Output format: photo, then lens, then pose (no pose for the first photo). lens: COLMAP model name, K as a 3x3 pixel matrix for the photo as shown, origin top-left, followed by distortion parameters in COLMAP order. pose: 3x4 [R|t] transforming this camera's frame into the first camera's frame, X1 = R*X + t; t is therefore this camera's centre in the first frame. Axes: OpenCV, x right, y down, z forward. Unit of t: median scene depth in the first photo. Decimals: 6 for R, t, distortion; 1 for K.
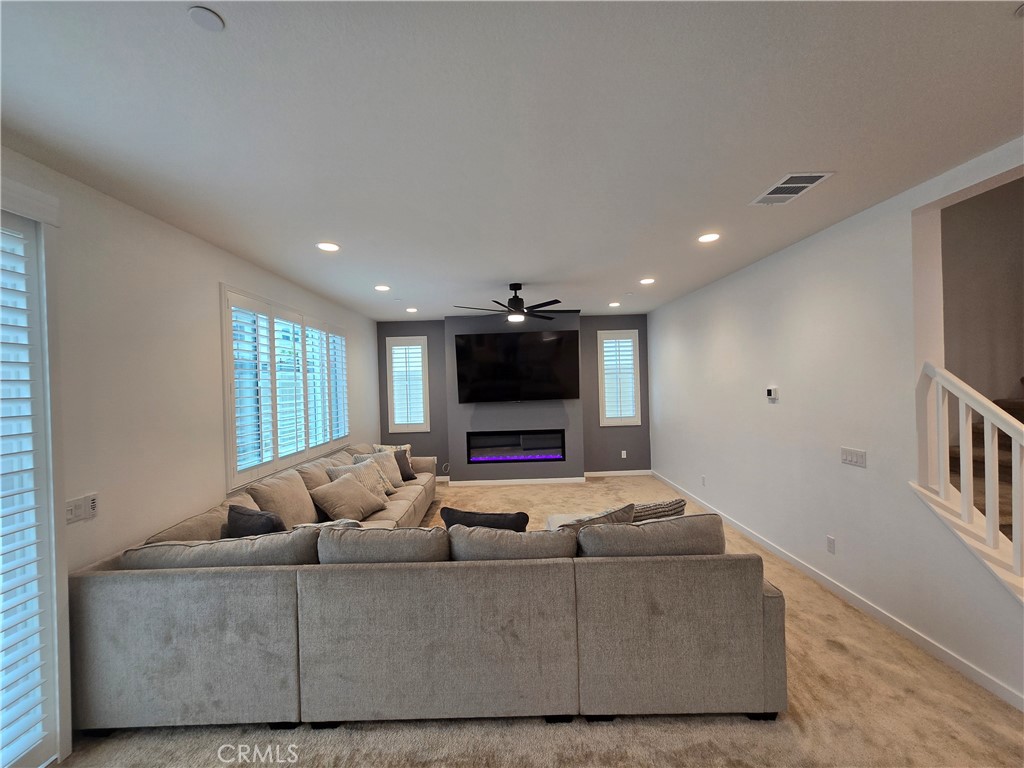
lens RADIAL K [[419.7, 0, 507.4], [0, 419.7, 385.5], [0, 0, 1]] dist [0.002346, 0.000600]
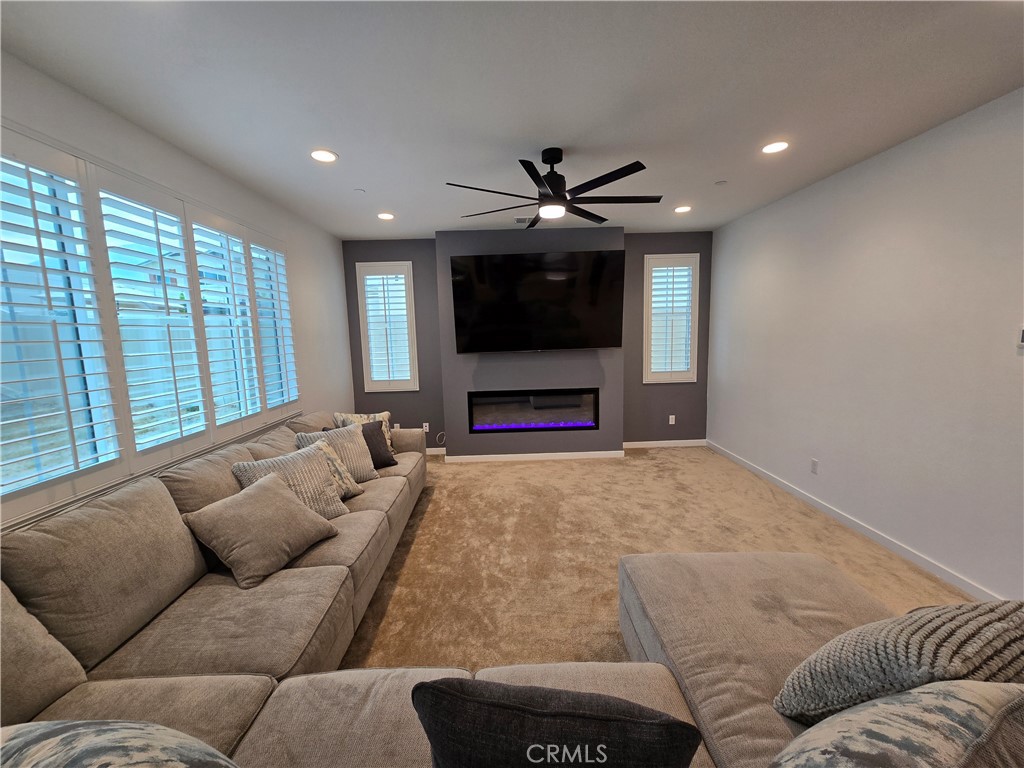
lens RADIAL K [[411.2, 0, 512.6], [0, 411.2, 381.4], [0, 0, 1]] dist [0.000593, 0.000129]
pose [[0.999756, -0.000484, 0.022104, -0.035916], [-0.002041, 0.993474, 0.114039, 0.009525], [-0.022015, -0.114057, 0.993230, 0.292096]]
